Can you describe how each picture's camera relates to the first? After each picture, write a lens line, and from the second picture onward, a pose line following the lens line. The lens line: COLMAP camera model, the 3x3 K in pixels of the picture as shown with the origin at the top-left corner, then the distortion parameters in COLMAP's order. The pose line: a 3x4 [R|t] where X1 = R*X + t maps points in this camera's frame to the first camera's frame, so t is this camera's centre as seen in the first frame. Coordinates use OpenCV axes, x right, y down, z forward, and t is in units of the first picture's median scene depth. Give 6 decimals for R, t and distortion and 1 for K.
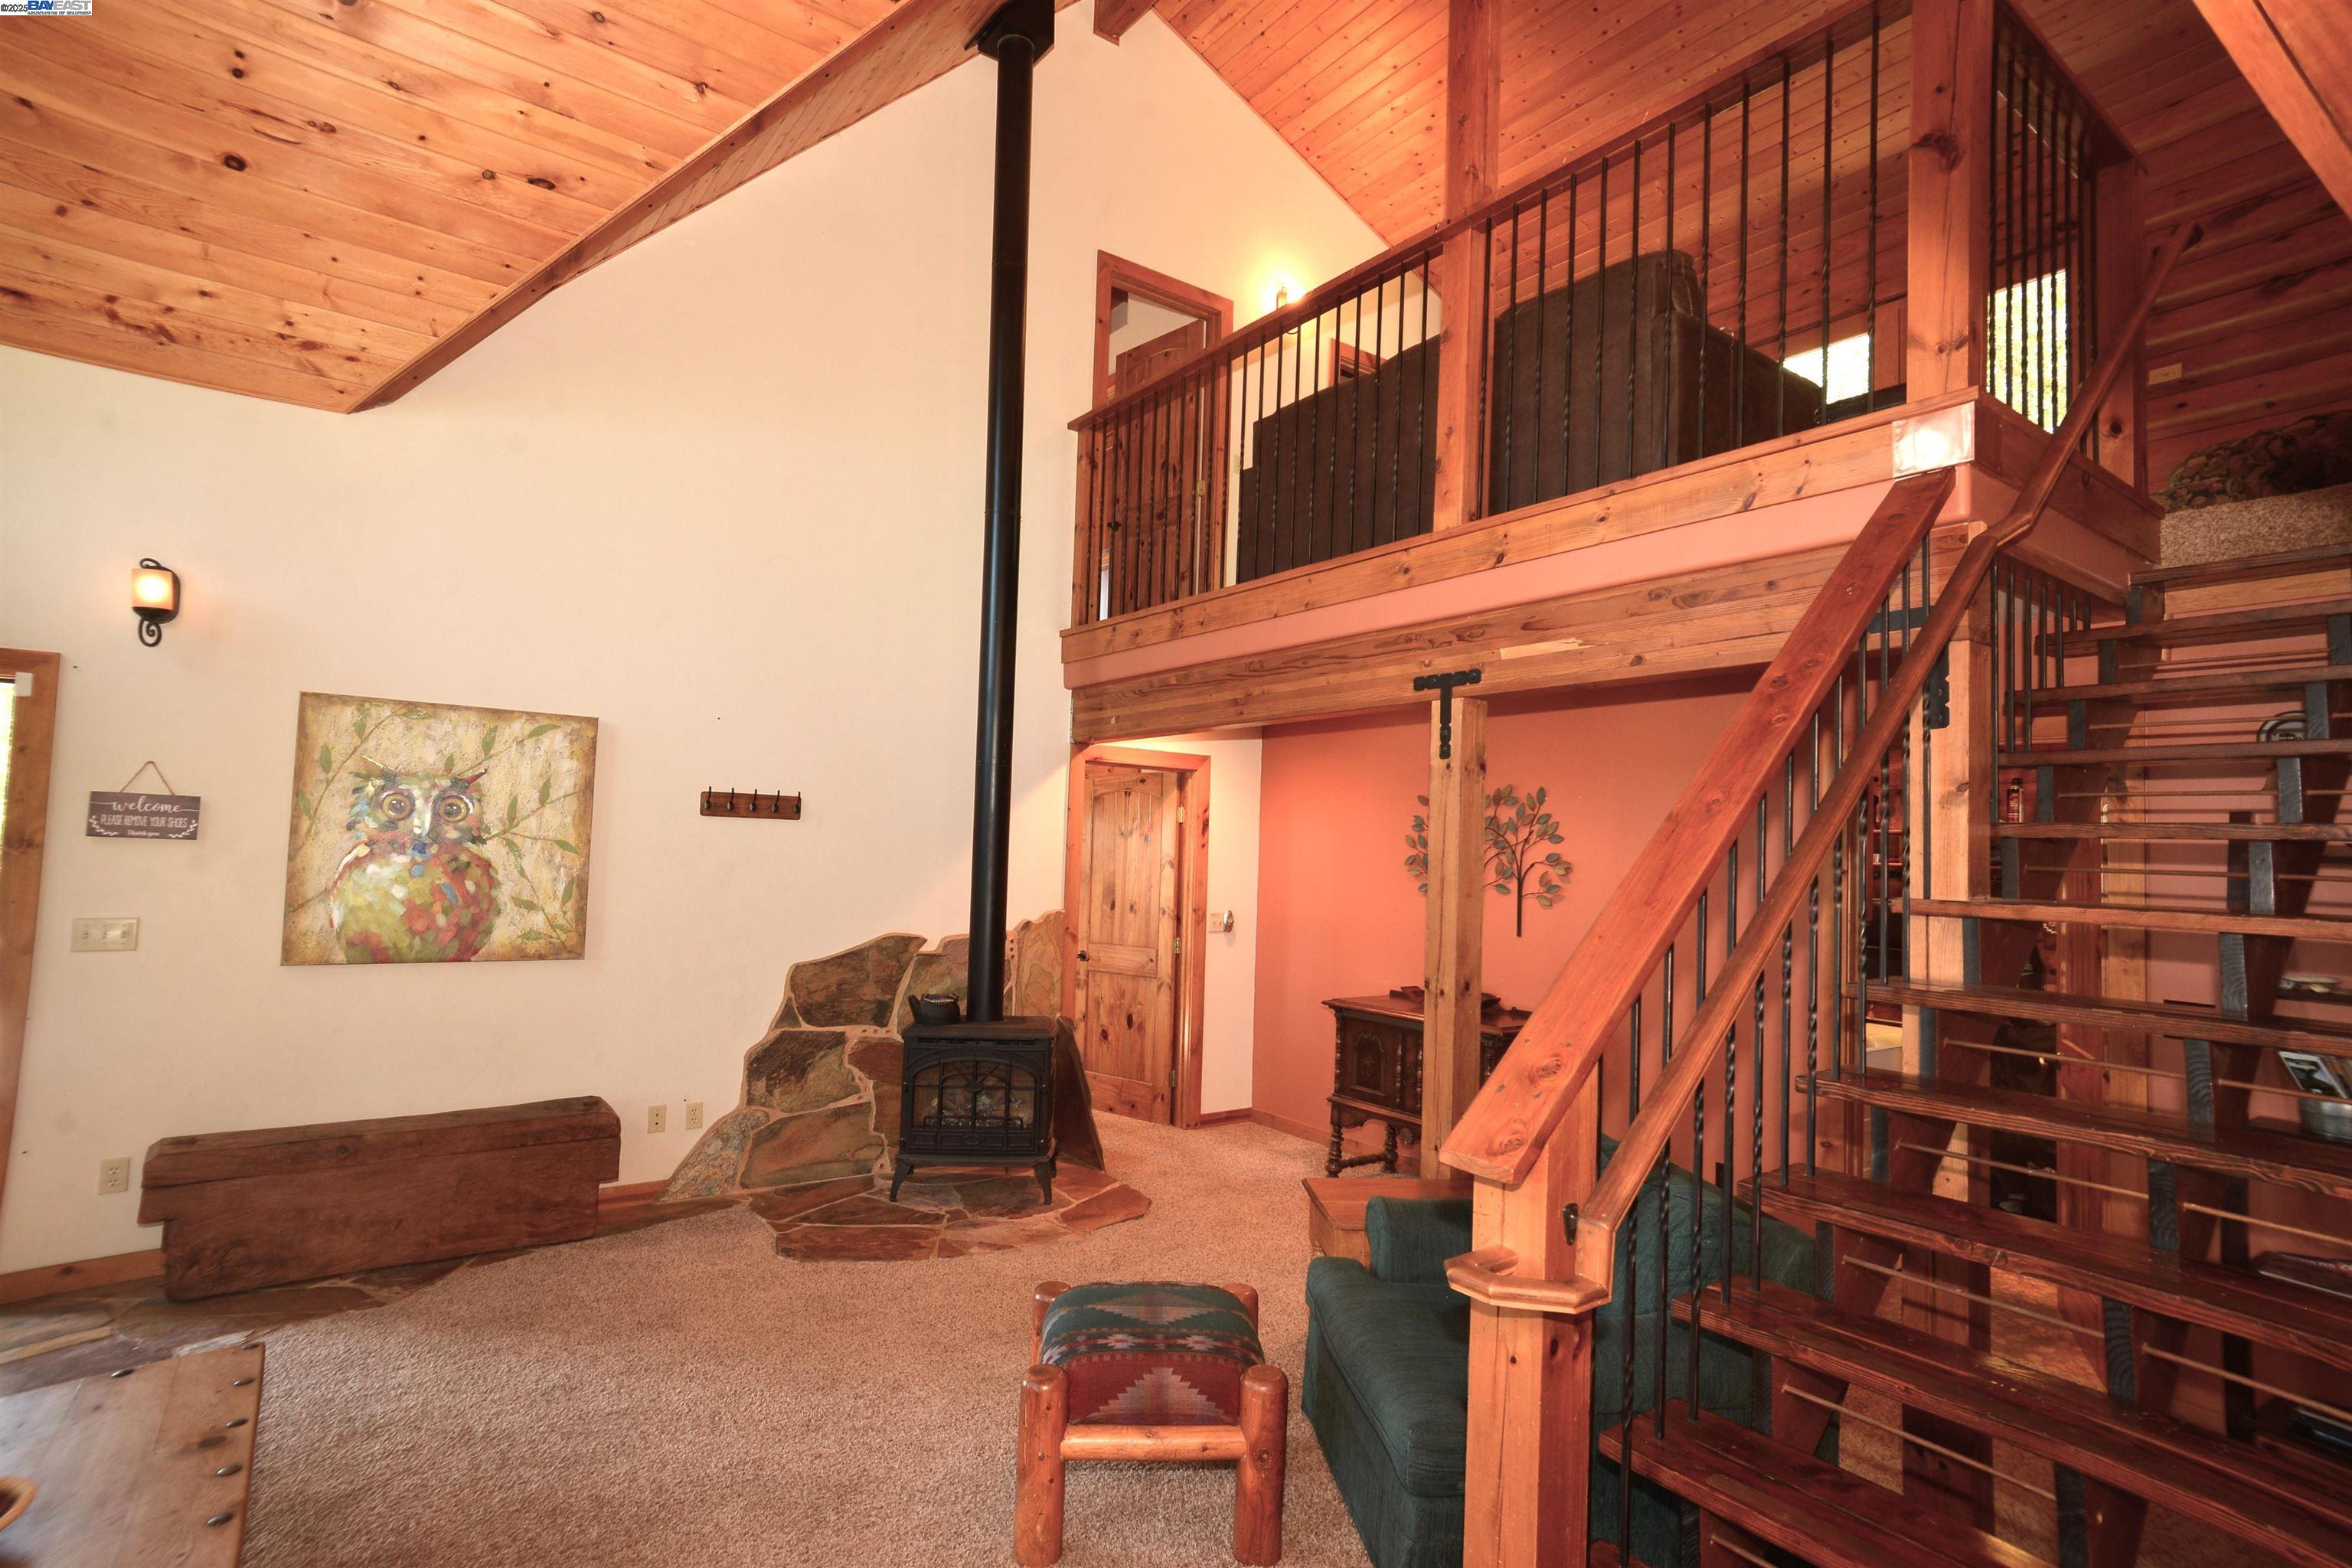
lens RADIAL K [[1171.2, 0, 1171.5], [0, 1171.2, 790.7], [0, 0, 1]] dist [-0.002303, -0.000179]
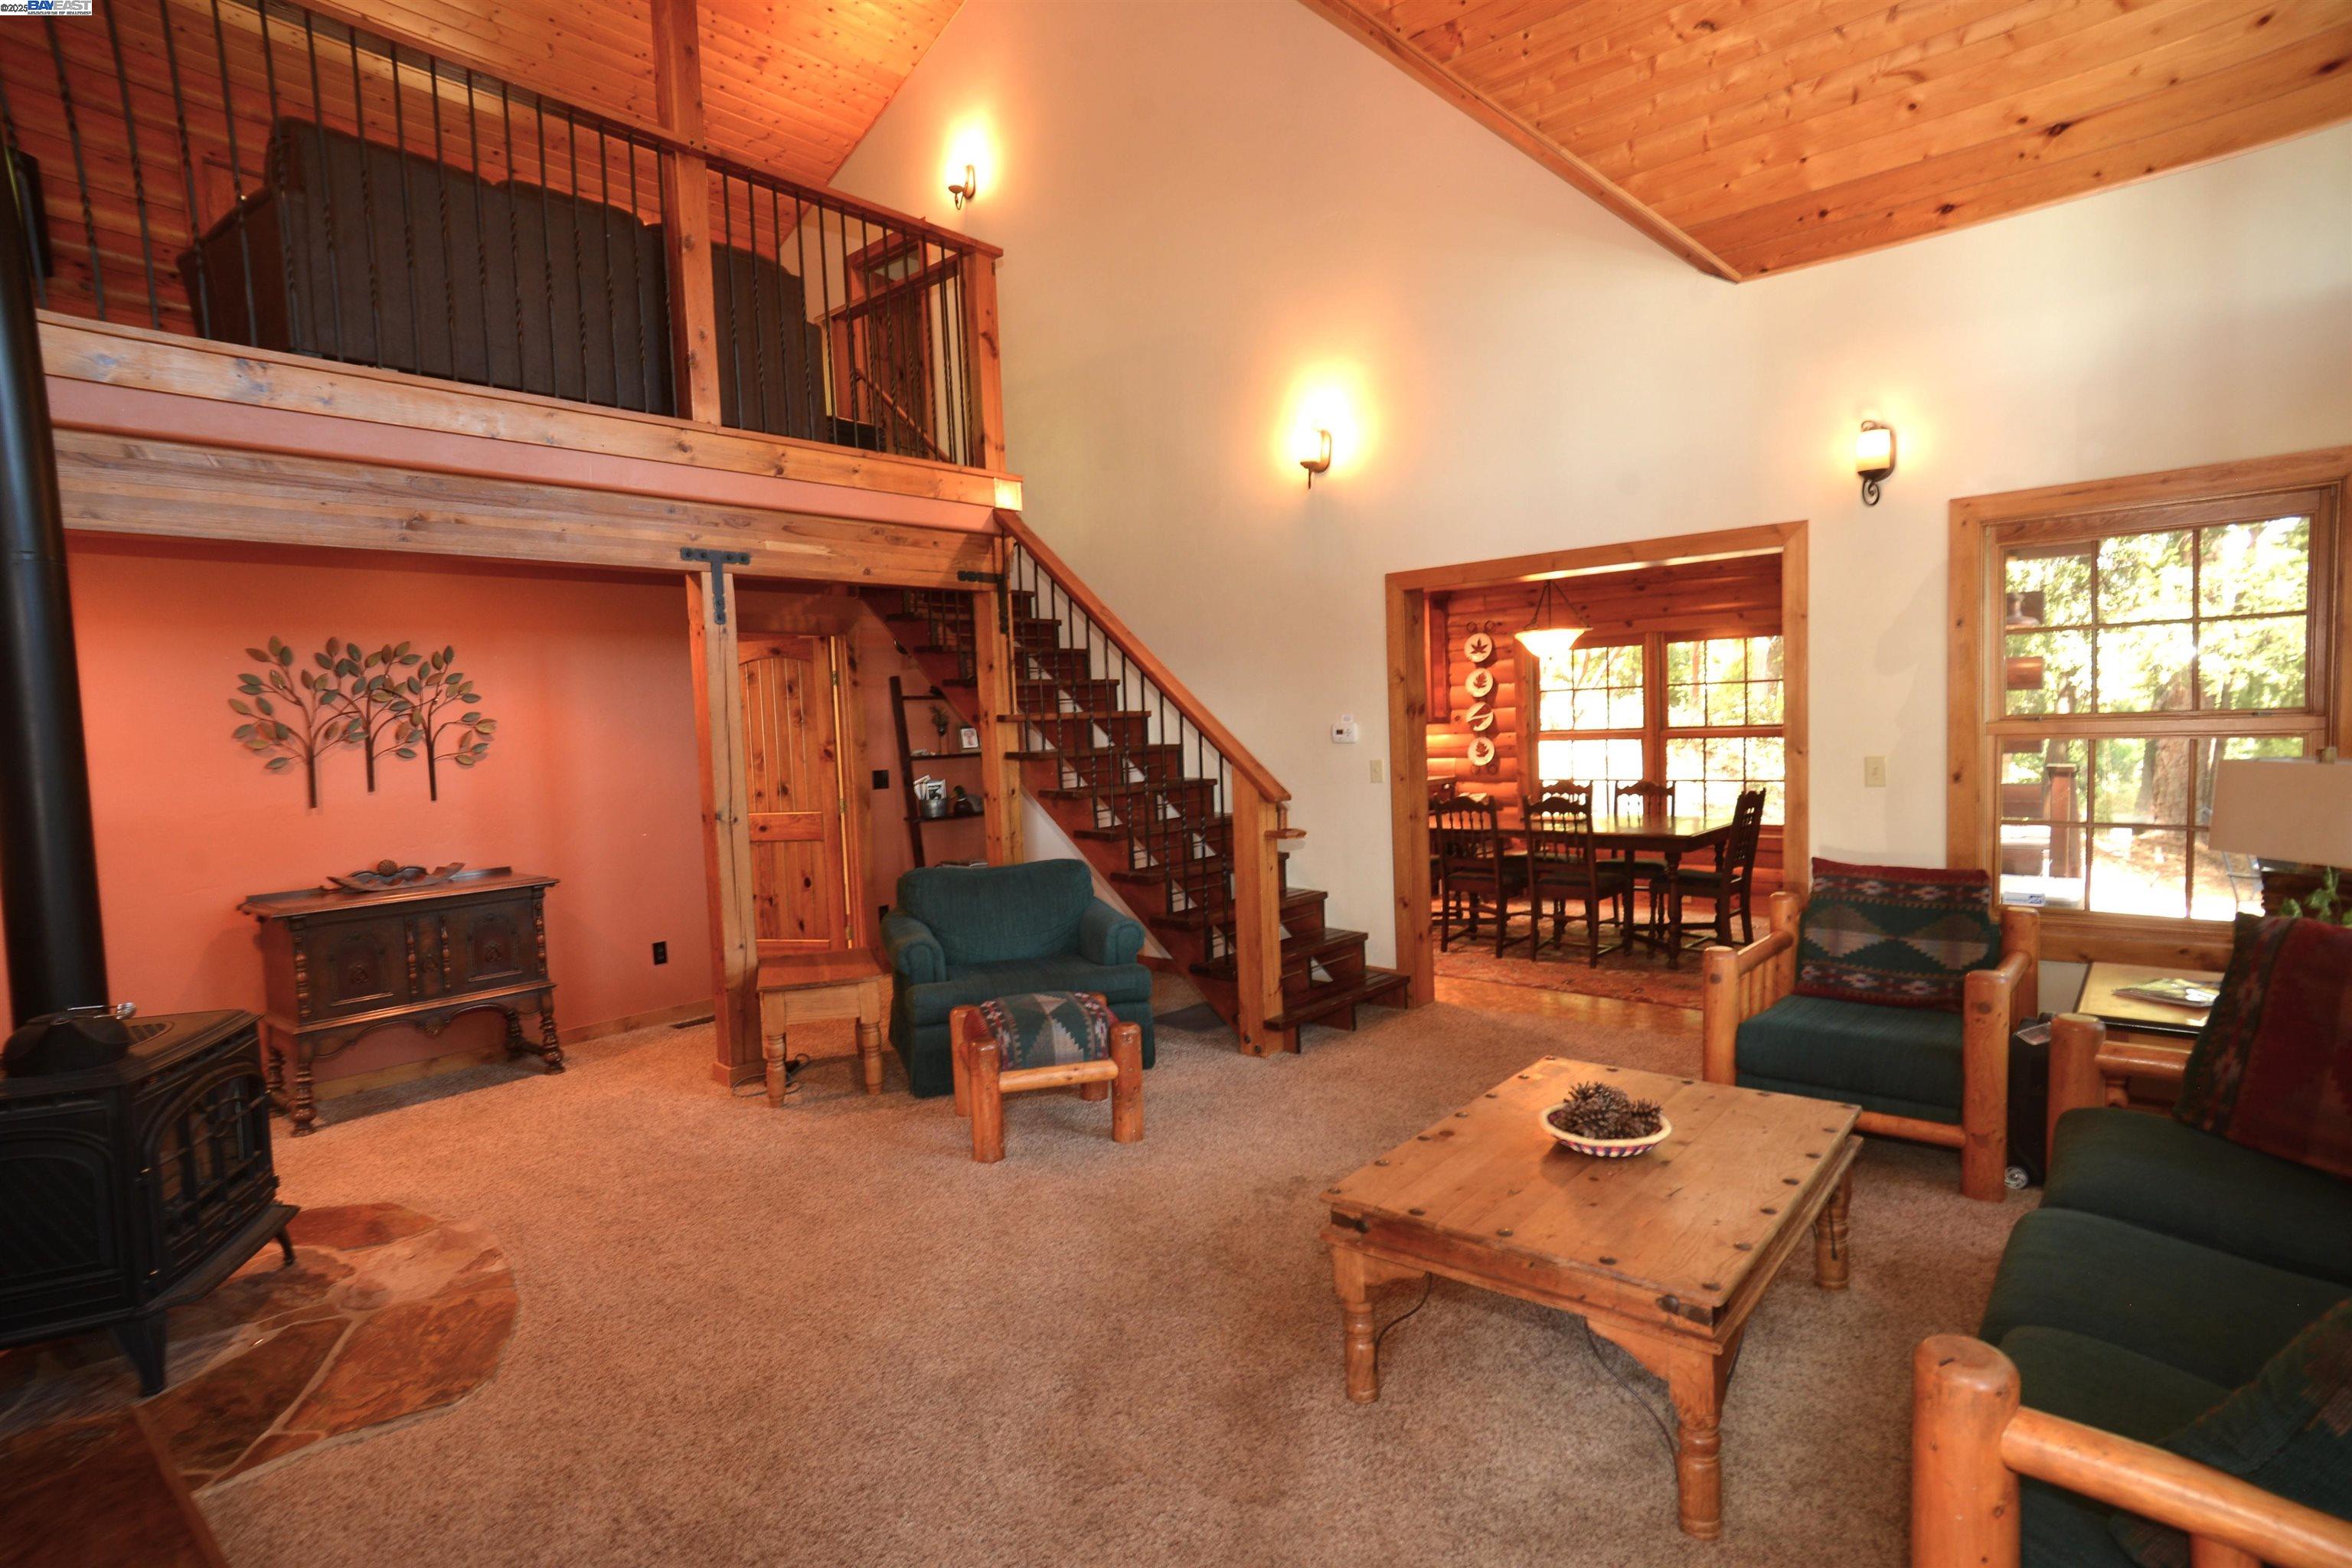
lens RADIAL K [[1175.8, 0, 1171.0], [0, 1175.8, 793.9], [0, 0, 1]] dist [-0.001013, 0.000045]
pose [[-0.236960, -0.083520, 0.967923, -0.878301], [-0.015319, 0.996495, 0.082235, 0.033285], [-0.971399, 0.004659, -0.237409, 0.714199]]
